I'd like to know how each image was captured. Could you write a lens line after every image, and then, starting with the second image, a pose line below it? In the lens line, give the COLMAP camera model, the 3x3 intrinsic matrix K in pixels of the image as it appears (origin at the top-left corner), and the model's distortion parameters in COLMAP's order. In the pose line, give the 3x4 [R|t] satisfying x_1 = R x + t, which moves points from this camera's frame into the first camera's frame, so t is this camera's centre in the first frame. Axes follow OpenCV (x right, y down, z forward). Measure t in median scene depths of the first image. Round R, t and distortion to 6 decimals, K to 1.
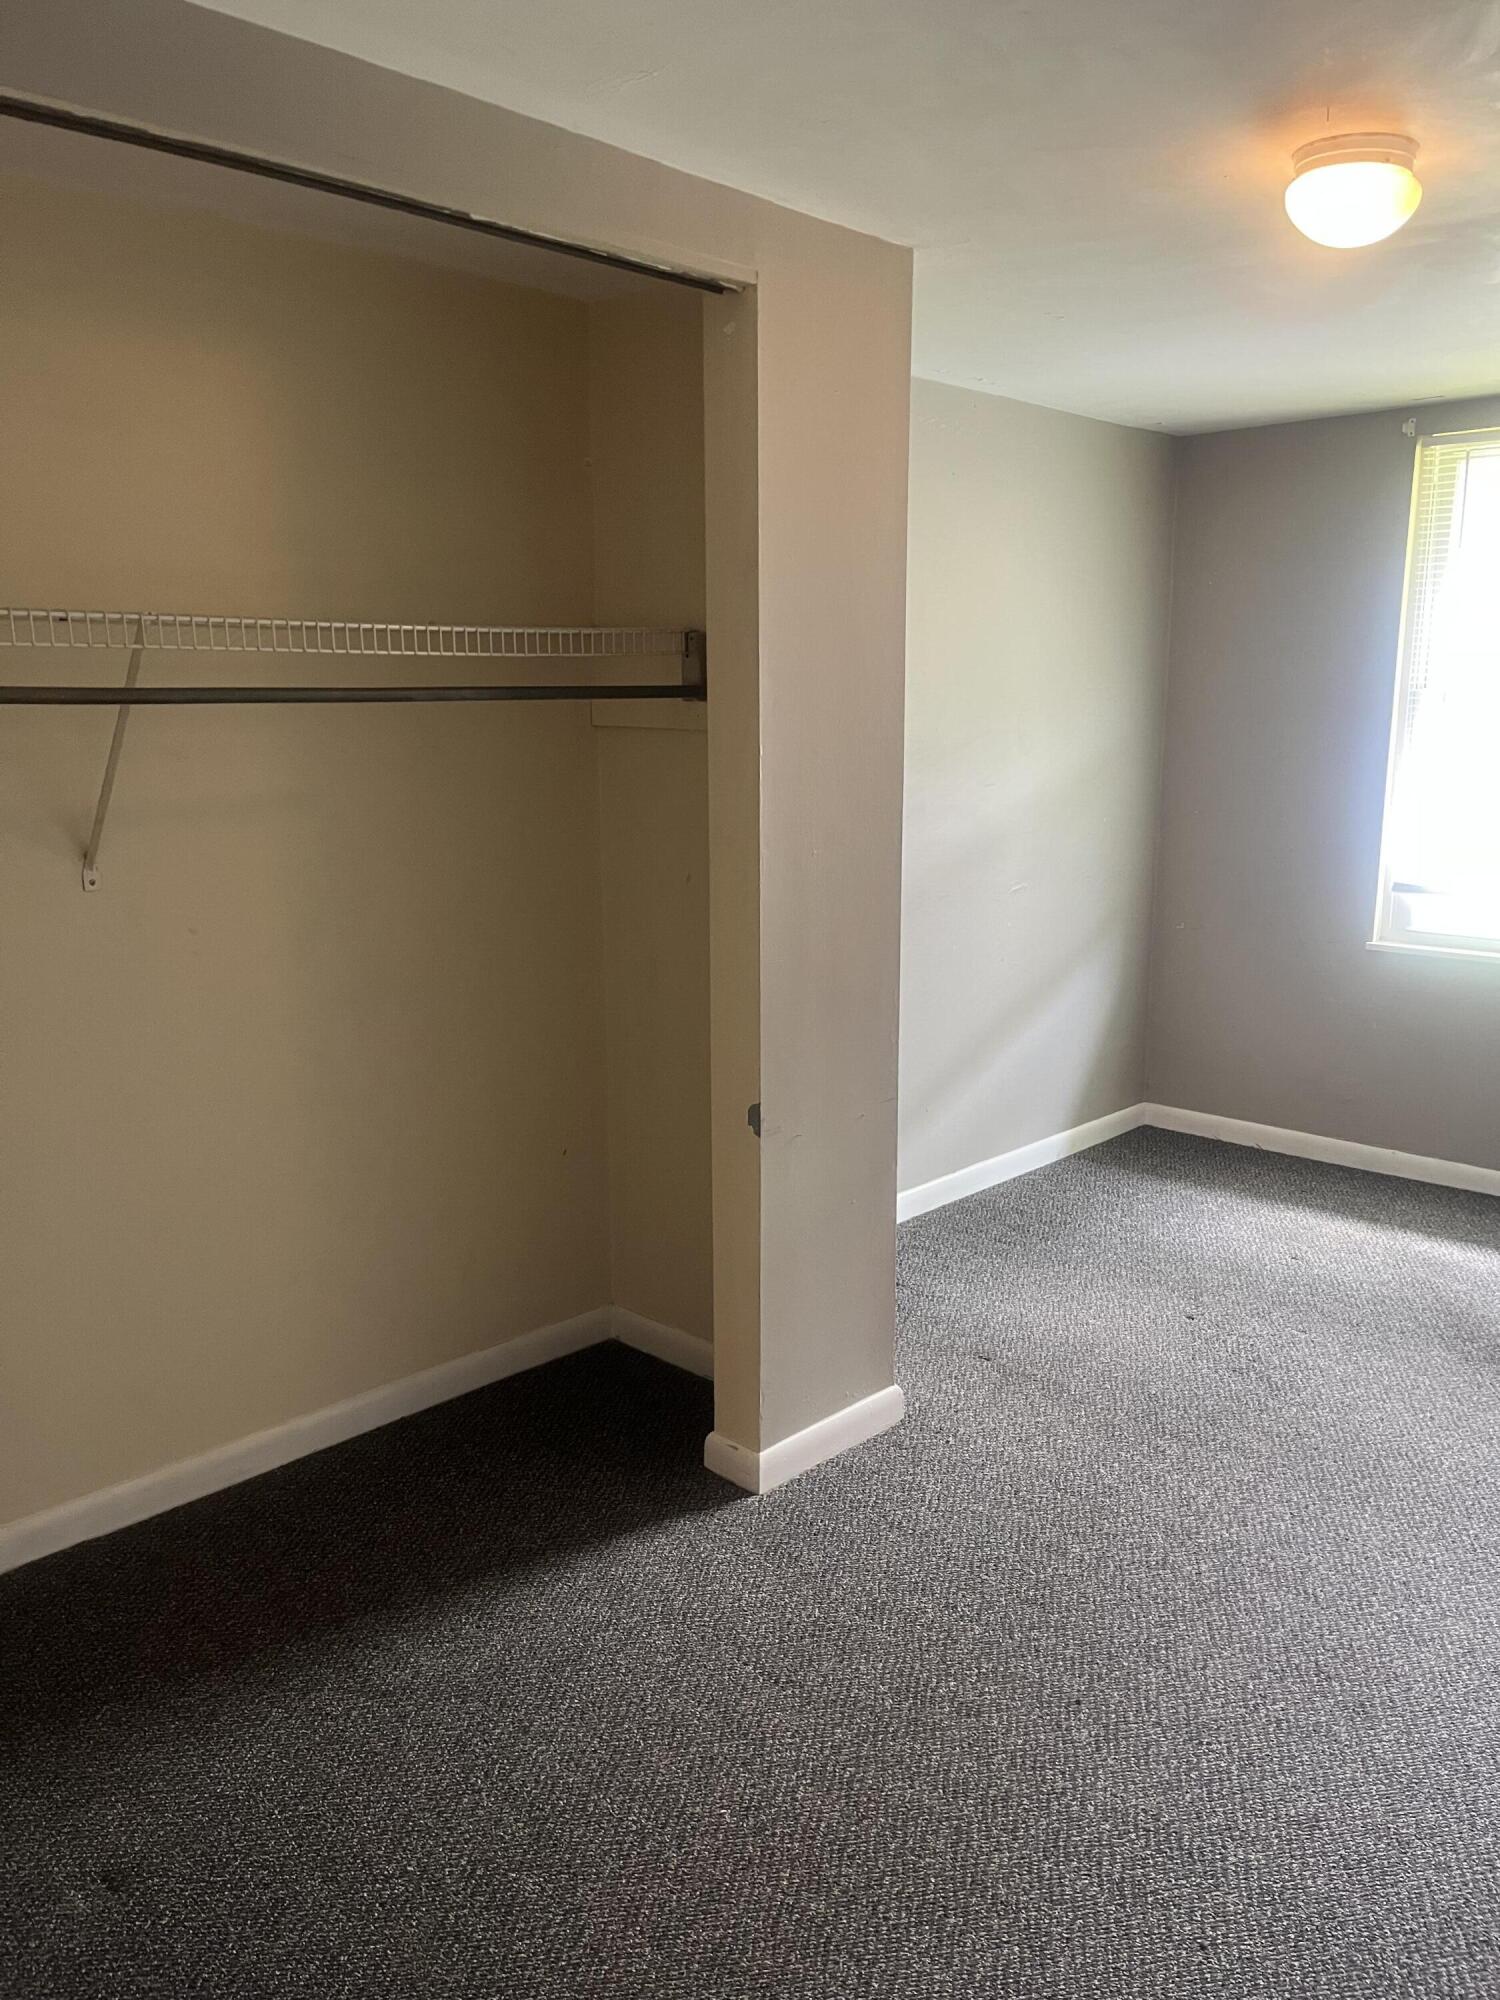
lens RADIAL K [[1522.0, 0, 738.3], [0, 1522.0, 1023.3], [0, 0, 1]] dist [0.079013, -0.112864]
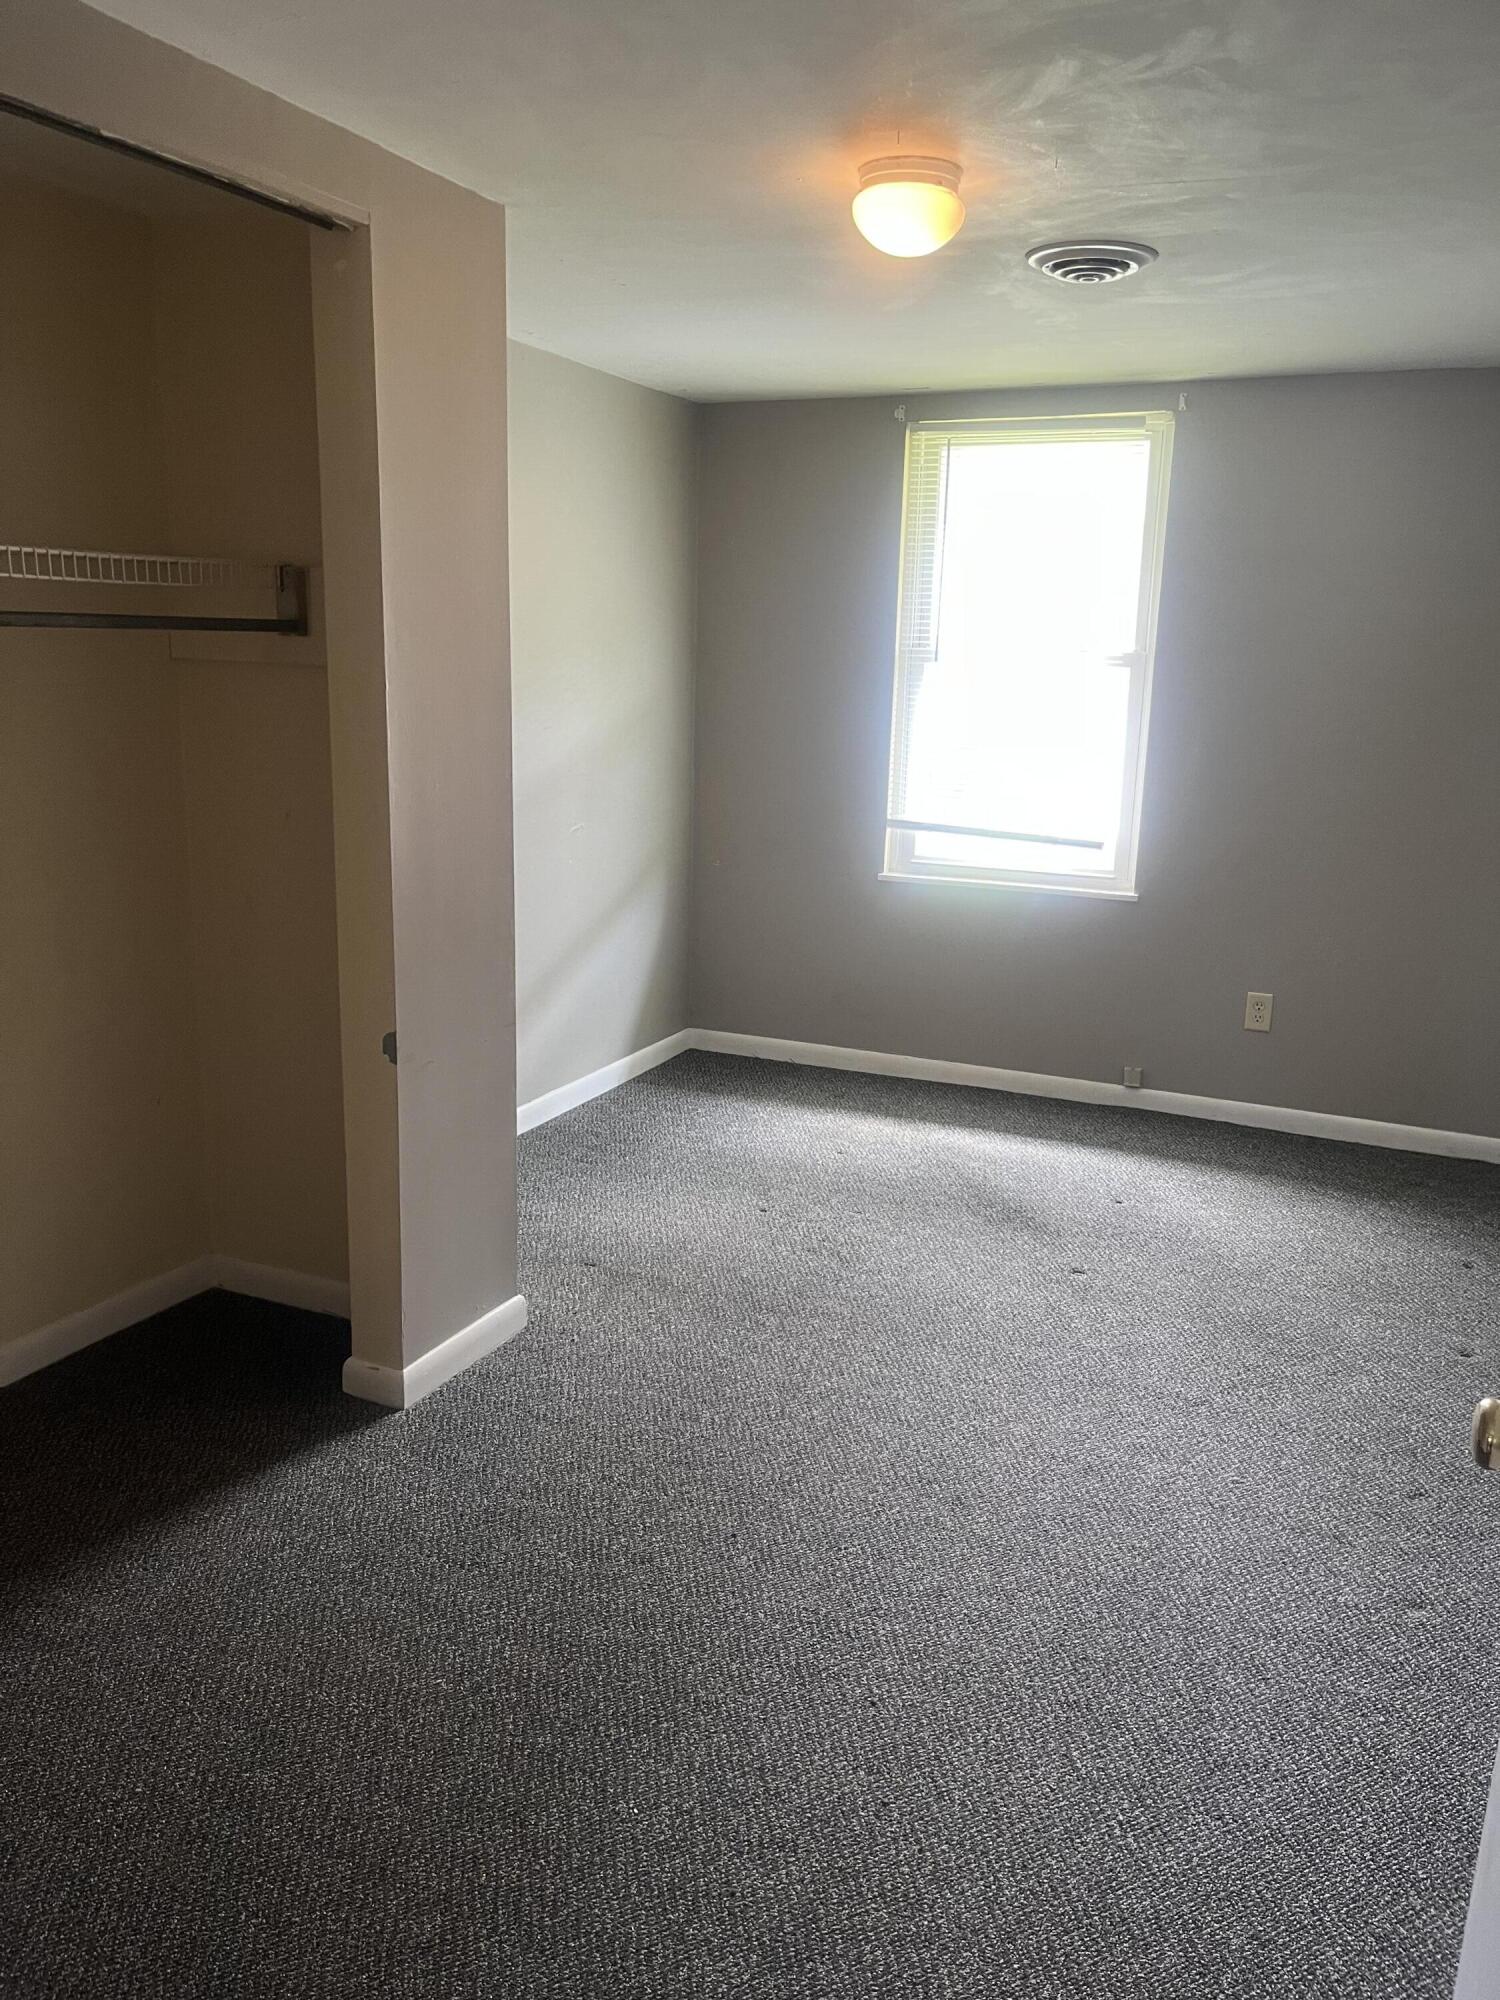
lens RADIAL K [[1522.0, 0, 728.4], [0, 1522.0, 1028.8], [0, 0, 1]] dist [0.079013, -0.112864]
pose [[0.945946, -0.051331, 0.320237, -0.111270], [0.039521, 0.998281, 0.043273, 0.014872], [-0.321907, -0.028278, 0.946349, -0.054399]]
